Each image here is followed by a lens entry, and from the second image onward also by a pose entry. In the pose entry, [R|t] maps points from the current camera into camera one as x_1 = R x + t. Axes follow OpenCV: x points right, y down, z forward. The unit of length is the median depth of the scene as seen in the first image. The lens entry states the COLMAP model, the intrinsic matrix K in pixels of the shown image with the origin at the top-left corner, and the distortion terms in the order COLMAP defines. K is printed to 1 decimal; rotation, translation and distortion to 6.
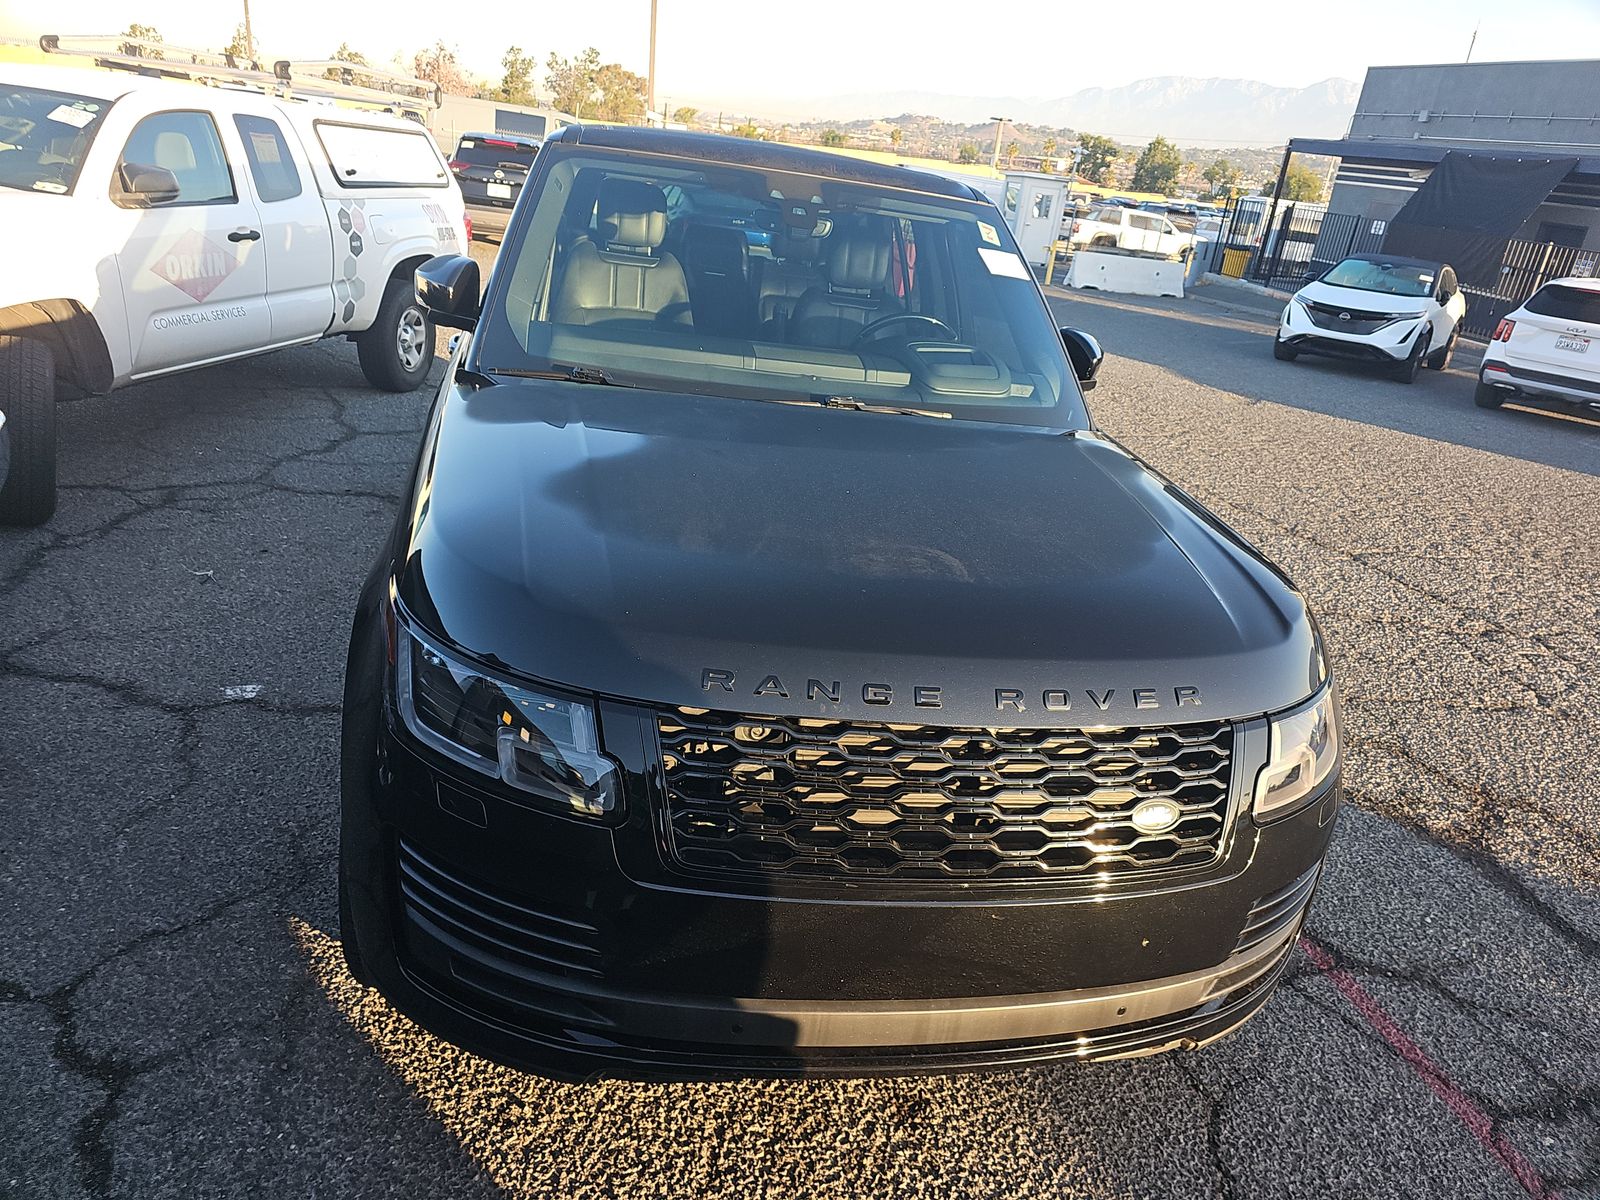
lens RADIAL K [[1062.1, 0, 801.7], [0, 1062.1, 594.1], [0, 0, 1]] dist [0.037087, -0.026718]
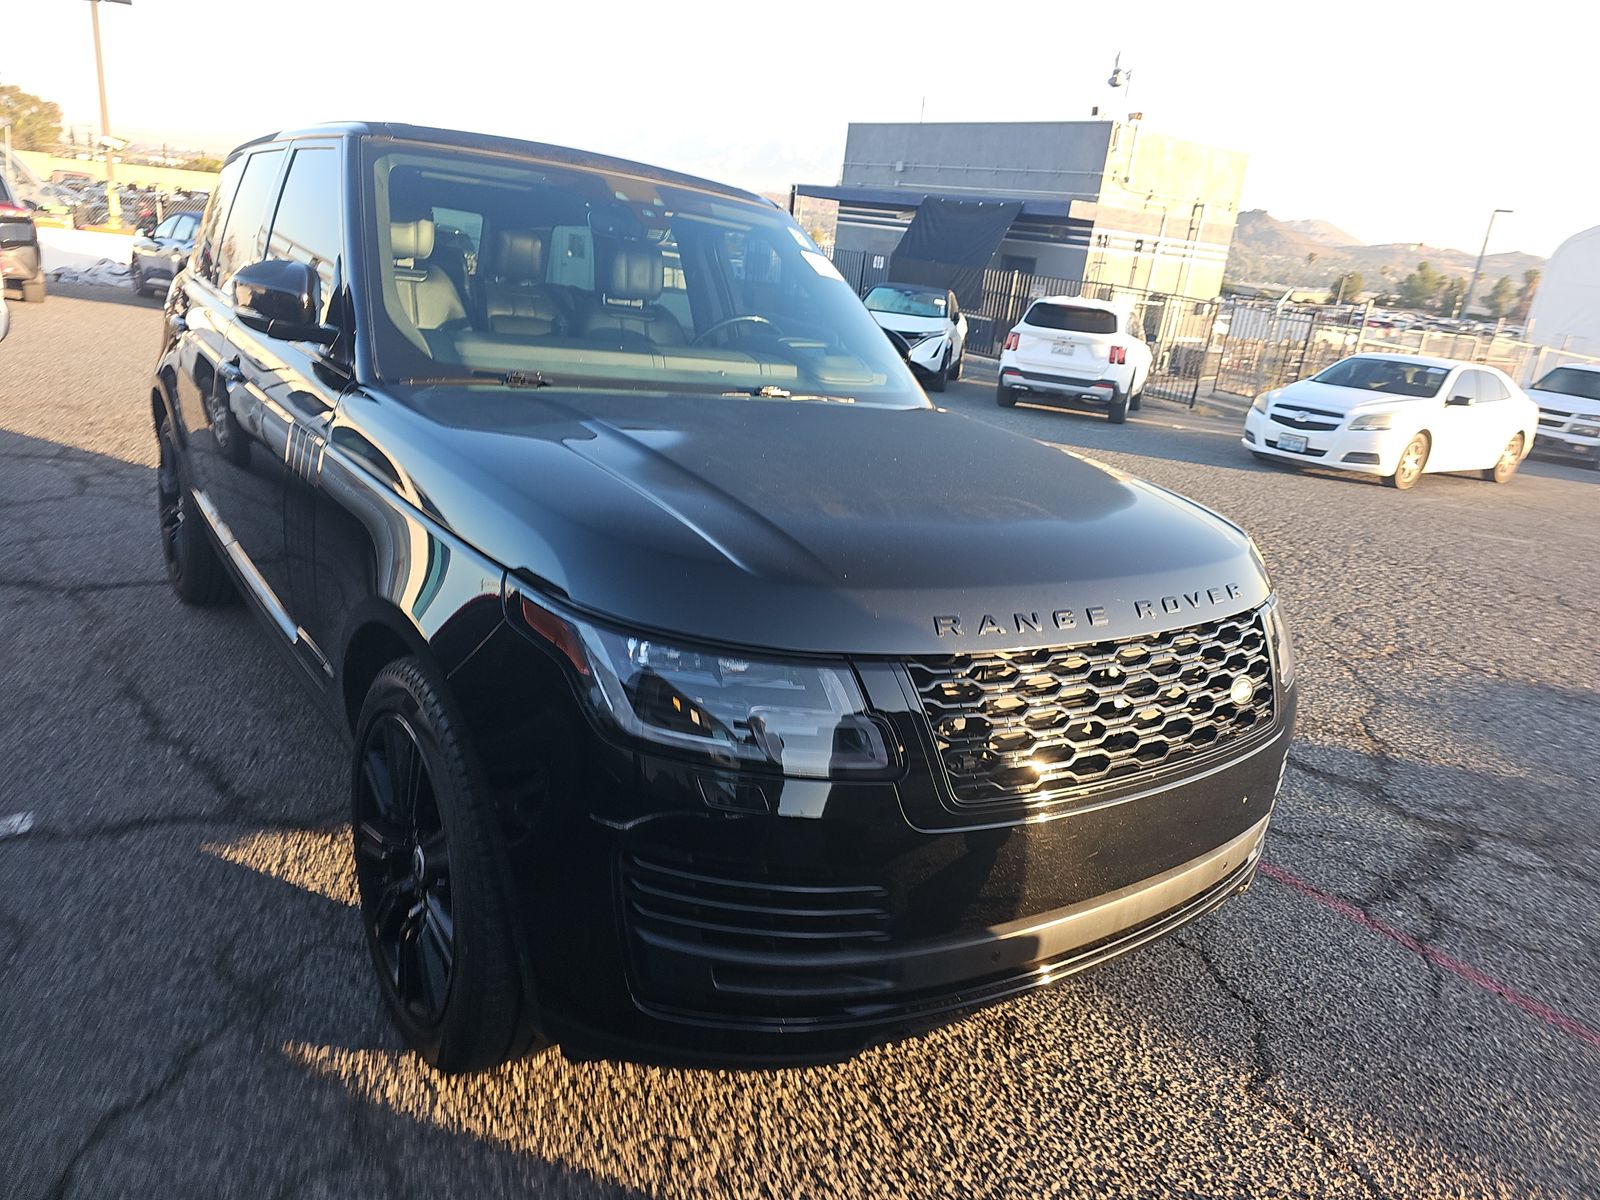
lens RADIAL K [[1062.1, 0, 799.2], [0, 1062.1, 603.7], [0, 0, 1]] dist [0.037087, -0.026718]
pose [[0.907848, -0.140831, 0.394941, -0.455535], [0.151786, 0.988407, 0.003545, 0.026262], [-0.390862, 0.056728, 0.918699, 0.075395]]
